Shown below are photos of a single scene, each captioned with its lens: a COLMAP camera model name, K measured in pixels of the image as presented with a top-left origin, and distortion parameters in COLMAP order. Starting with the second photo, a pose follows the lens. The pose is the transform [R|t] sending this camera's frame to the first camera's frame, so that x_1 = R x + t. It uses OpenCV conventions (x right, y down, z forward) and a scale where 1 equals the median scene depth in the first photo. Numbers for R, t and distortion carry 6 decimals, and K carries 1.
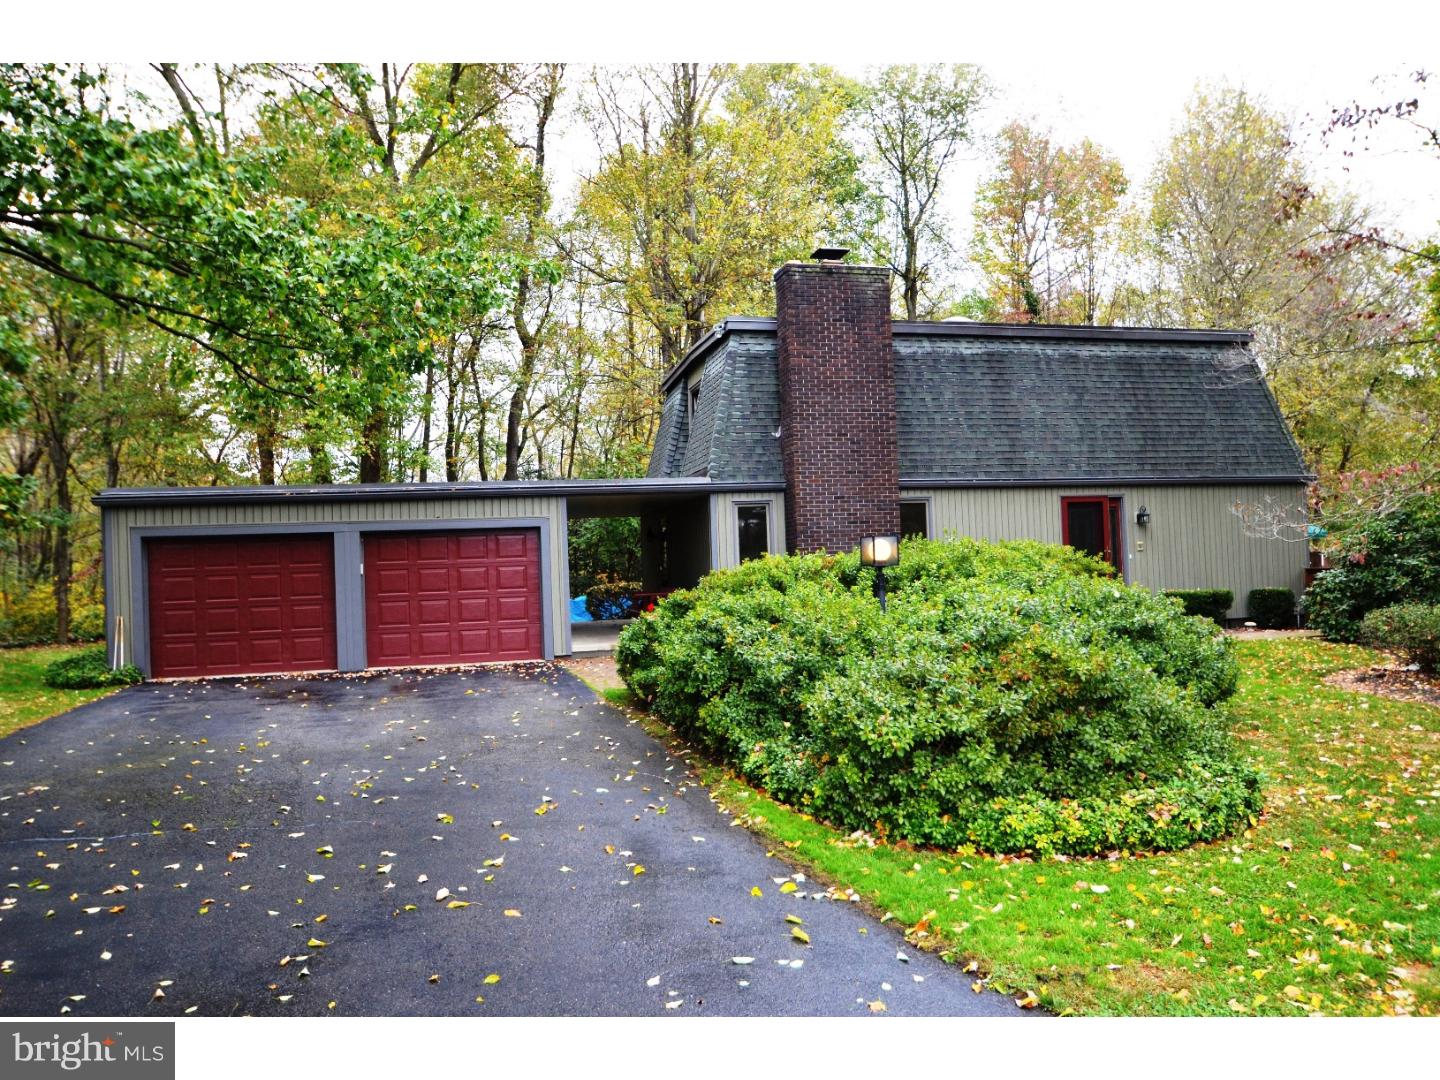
lens RADIAL K [[1032.3, 0, 720.0], [0, 1032.3, 540.0], [0, 0, 1]] dist [-0.007178, -0.002591]
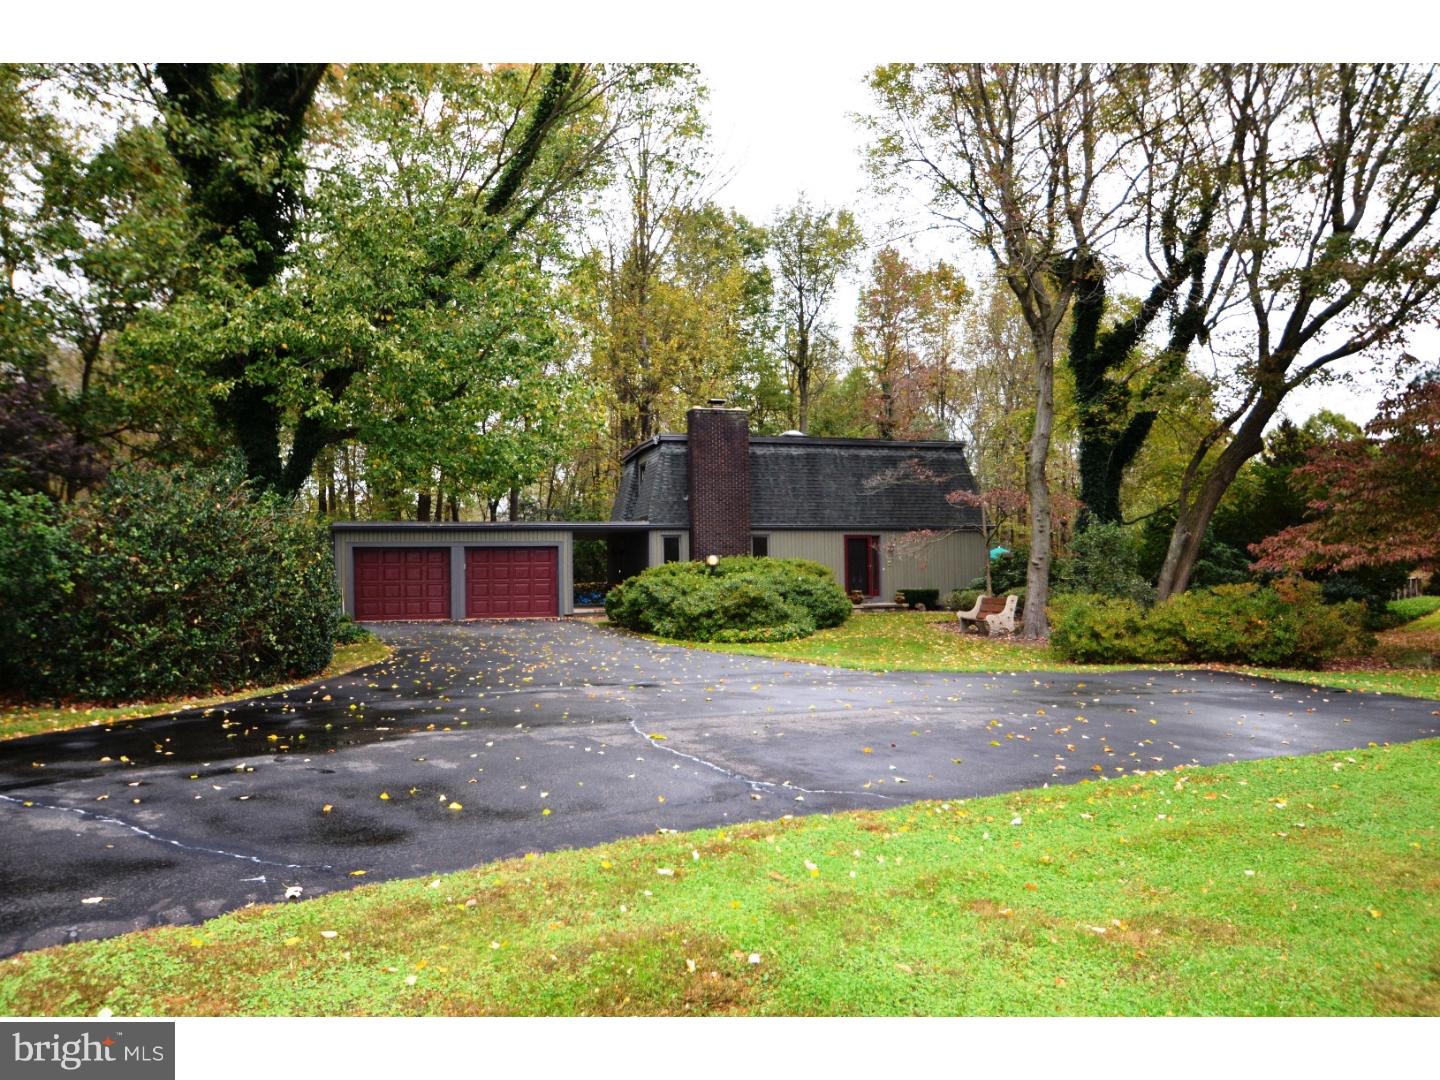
lens RADIAL K [[1032.3, 0, 720.0], [0, 1032.3, 540.0], [0, 0, 1]] dist [-0.007178, -0.002591]
pose [[0.998550, 0.021407, 0.049390, 0.027504], [-0.020613, 0.999651, -0.016526, 0.001131], [-0.049726, 0.015484, 0.998643, -0.900172]]
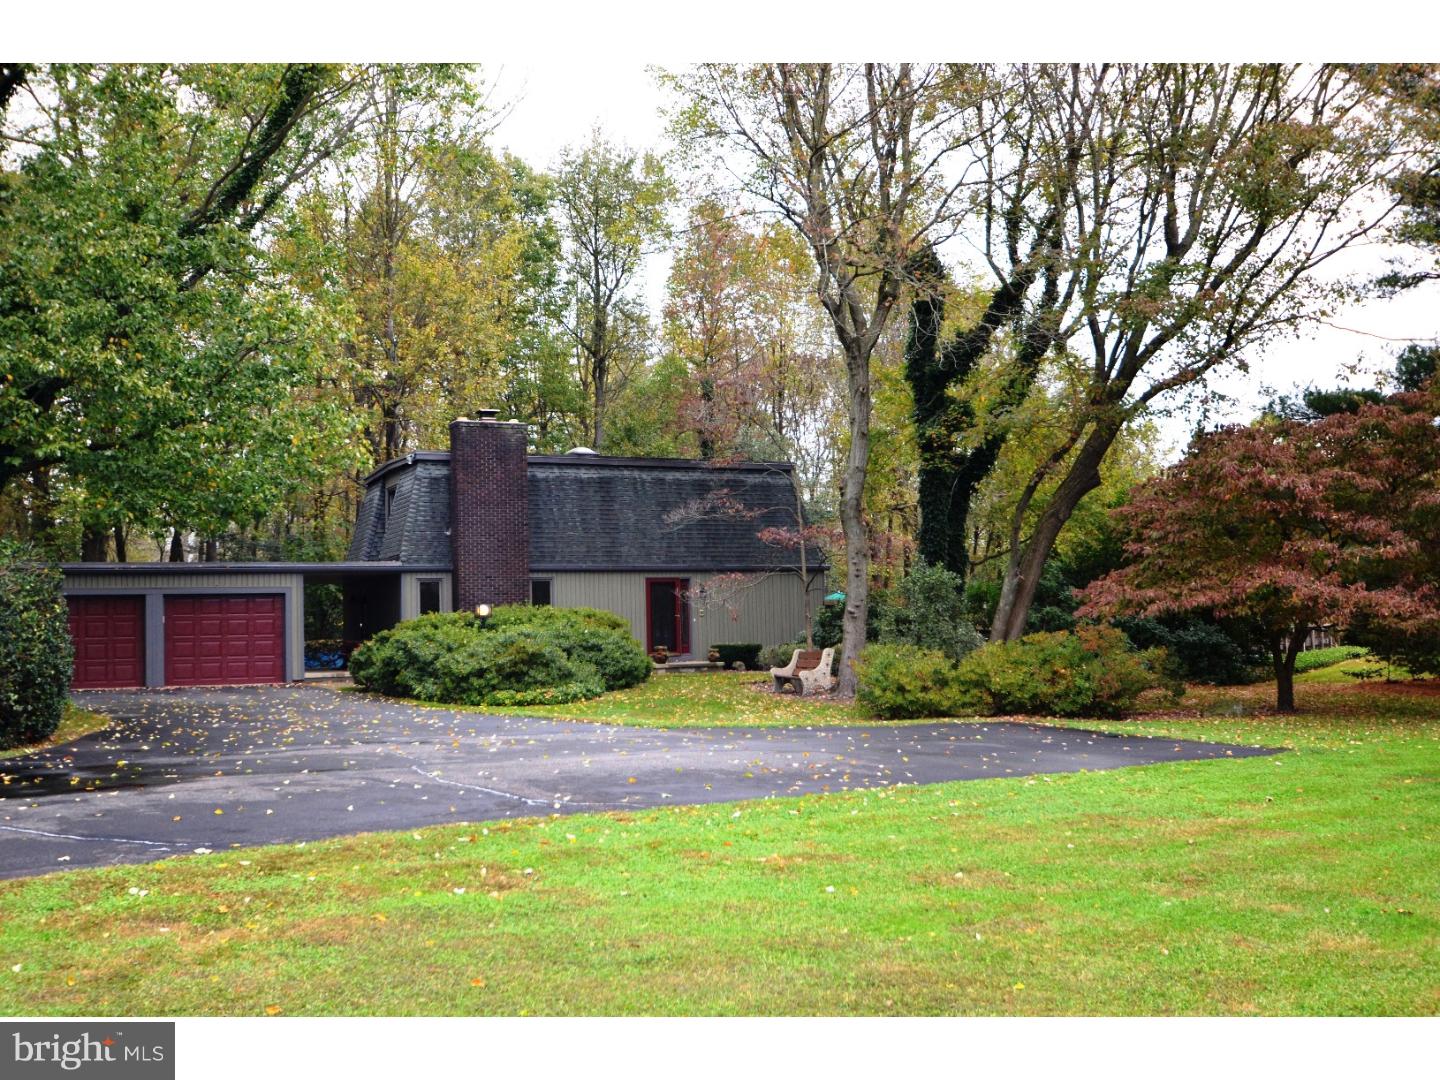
lens RADIAL K [[1480.8, 0, 720.0], [0, 1480.8, 540.0], [0, 0, 1]] dist [-0.065567, 0.021251]
pose [[0.978633, 0.023662, 0.204251, 0.004425], [-0.014577, 0.998841, -0.045869, -0.001204], [-0.205100, 0.041912, 0.977843, -1.216386]]
